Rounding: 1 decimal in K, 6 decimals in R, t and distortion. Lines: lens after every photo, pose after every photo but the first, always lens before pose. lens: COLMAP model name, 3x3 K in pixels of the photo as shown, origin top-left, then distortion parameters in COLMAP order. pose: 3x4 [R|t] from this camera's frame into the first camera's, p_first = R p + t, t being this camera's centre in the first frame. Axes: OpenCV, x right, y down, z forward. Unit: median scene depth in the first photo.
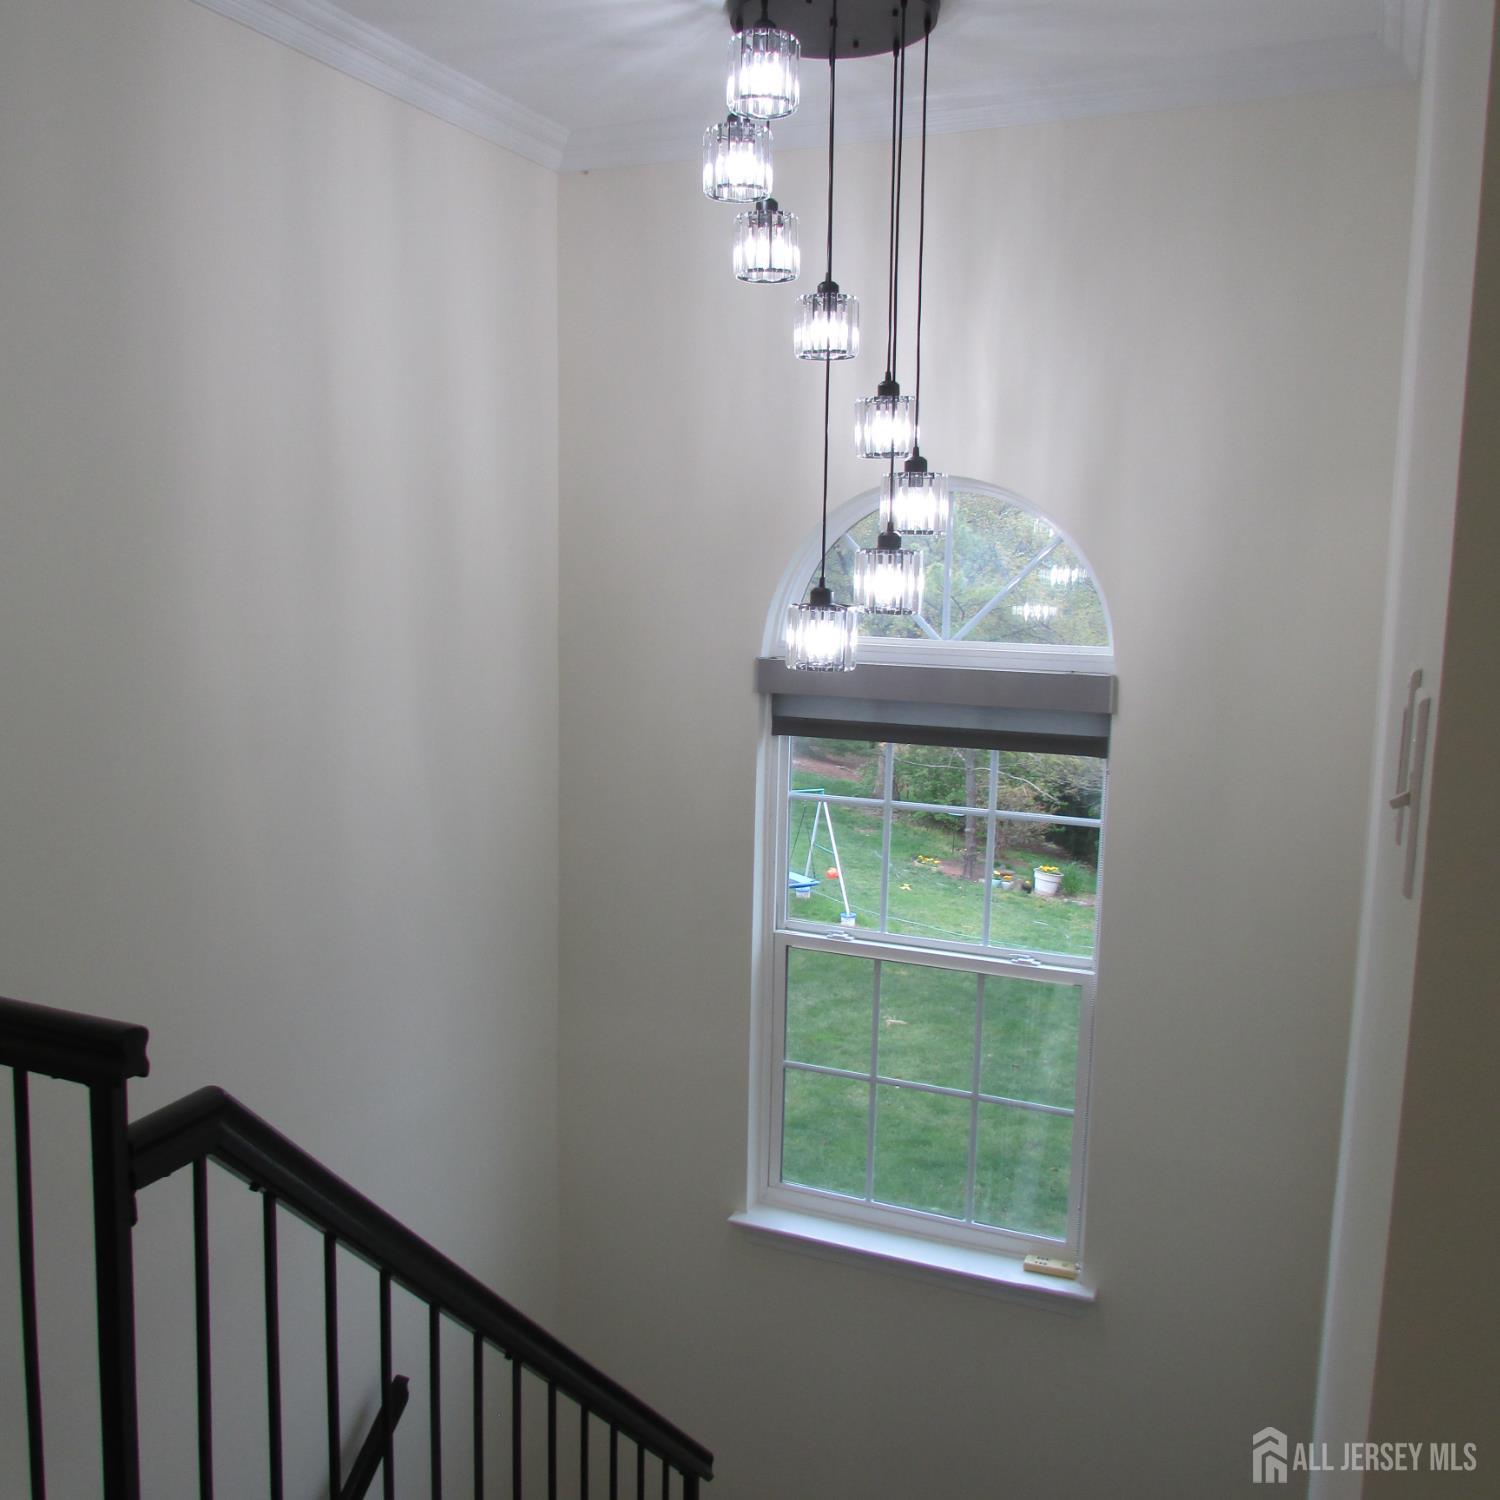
lens RADIAL K [[1419.3, 0, 748.6], [0, 1419.3, 745.6], [0, 0, 1]] dist [-0.029247, 0.000000]
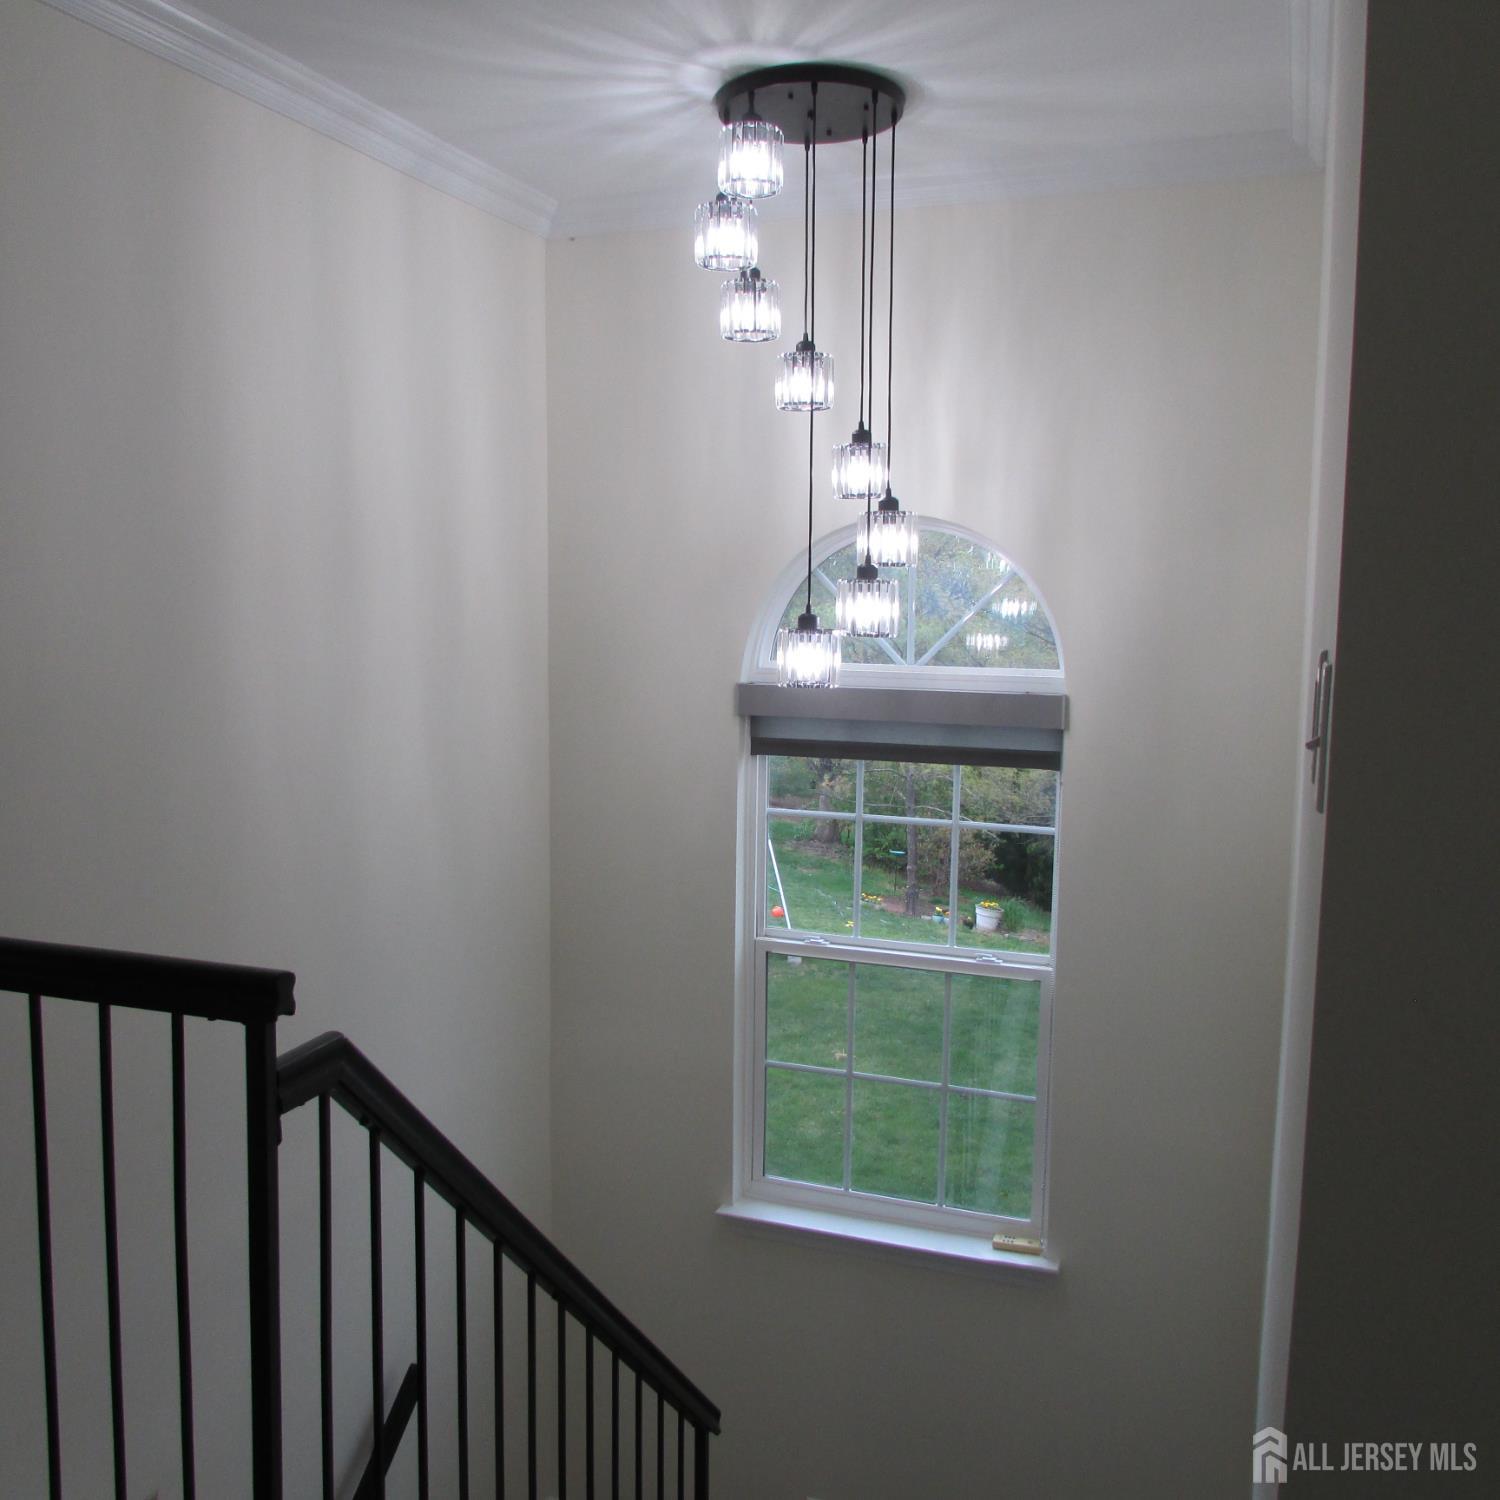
lens RADIAL K [[1419.3, 0, 749.2], [0, 1419.3, 752.0], [0, 0, 1]] dist [-0.029247, 0.000000]
pose [[0.998910, -0.015056, 0.044177, -0.039354], [0.016207, 0.999535, -0.025816, 0.021200], [-0.043768, 0.026504, 0.998690, -0.093656]]
